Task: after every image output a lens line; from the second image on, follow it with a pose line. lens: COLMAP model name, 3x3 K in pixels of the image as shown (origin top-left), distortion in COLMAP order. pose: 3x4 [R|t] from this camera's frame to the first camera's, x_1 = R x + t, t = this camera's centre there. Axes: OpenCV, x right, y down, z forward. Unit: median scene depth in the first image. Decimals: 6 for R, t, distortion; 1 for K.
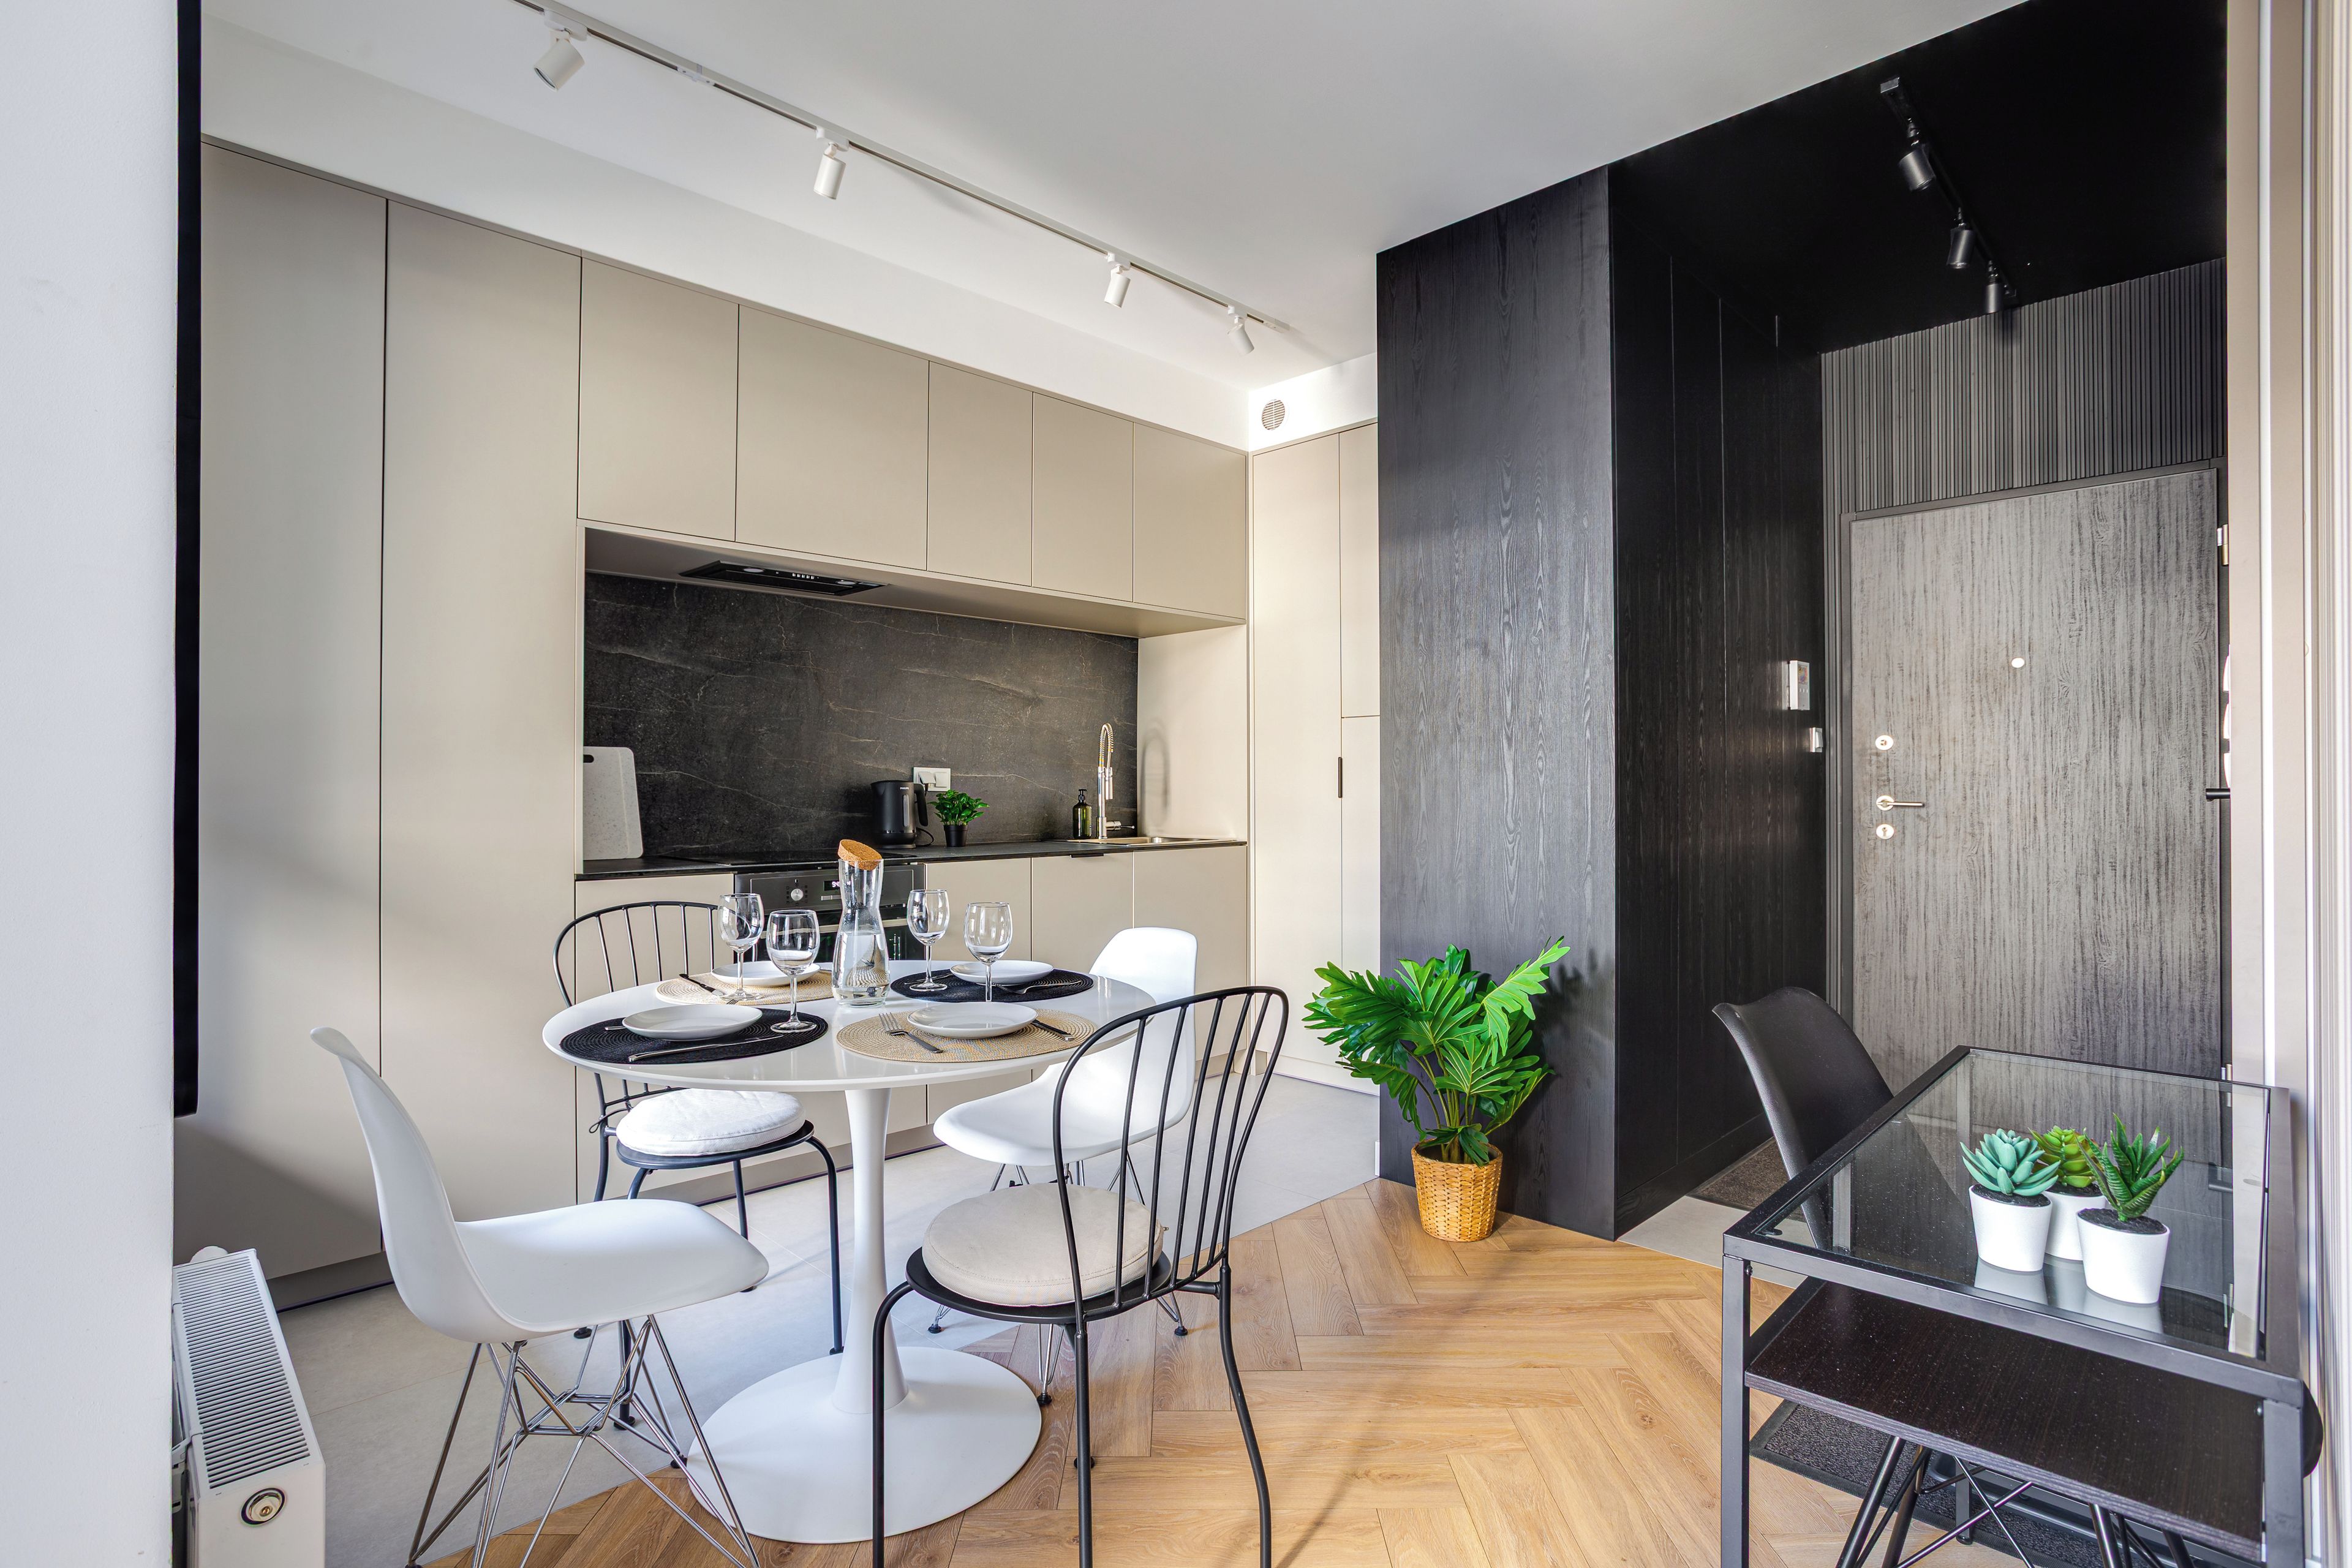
lens RADIAL K [[1106.4, 0, 1176.1], [0, 1106.4, 773.2], [0, 0, 1]] dist [0.024940, 0.000602]
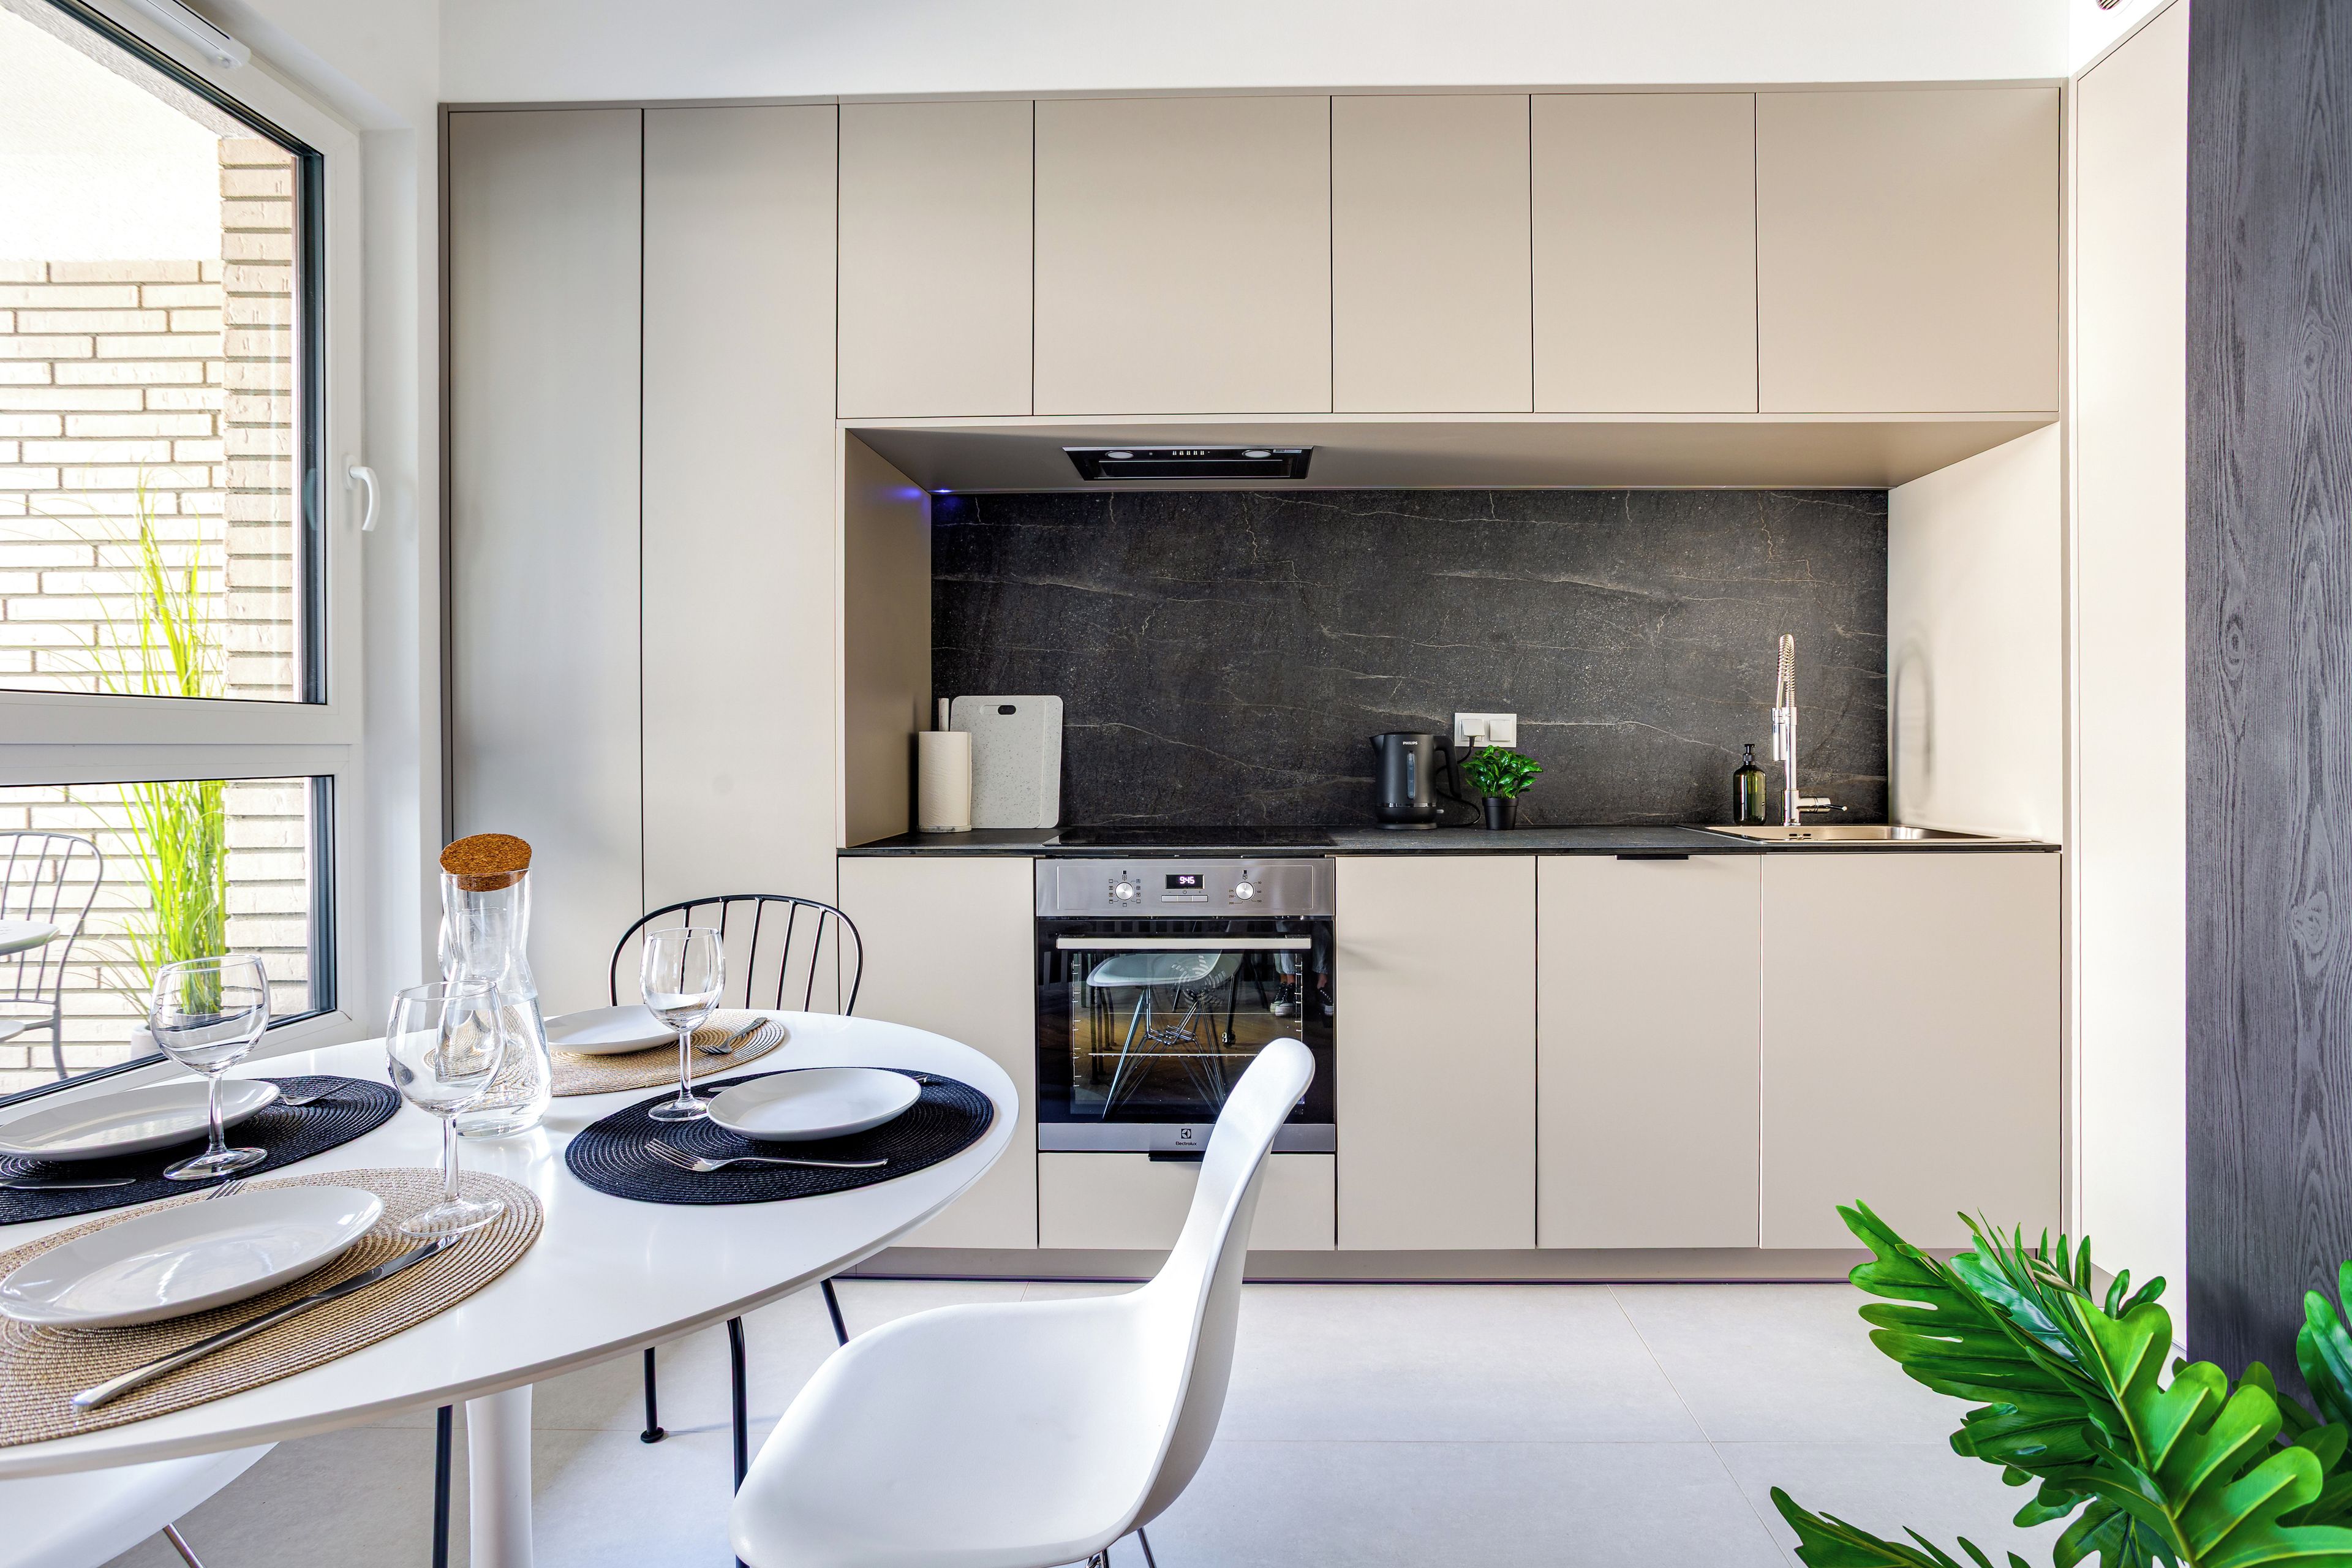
lens RADIAL K [[1177.8, 0, 1179.2], [0, 1177.8, 742.5], [0, 0, 1]] dist [-0.022186, 0.003941]
pose [[0.713106, -0.002114, -0.701053, 0.170677], [0.011711, 0.999892, 0.008898, 0.004975], [0.700958, -0.014555, 0.713054, 0.370112]]
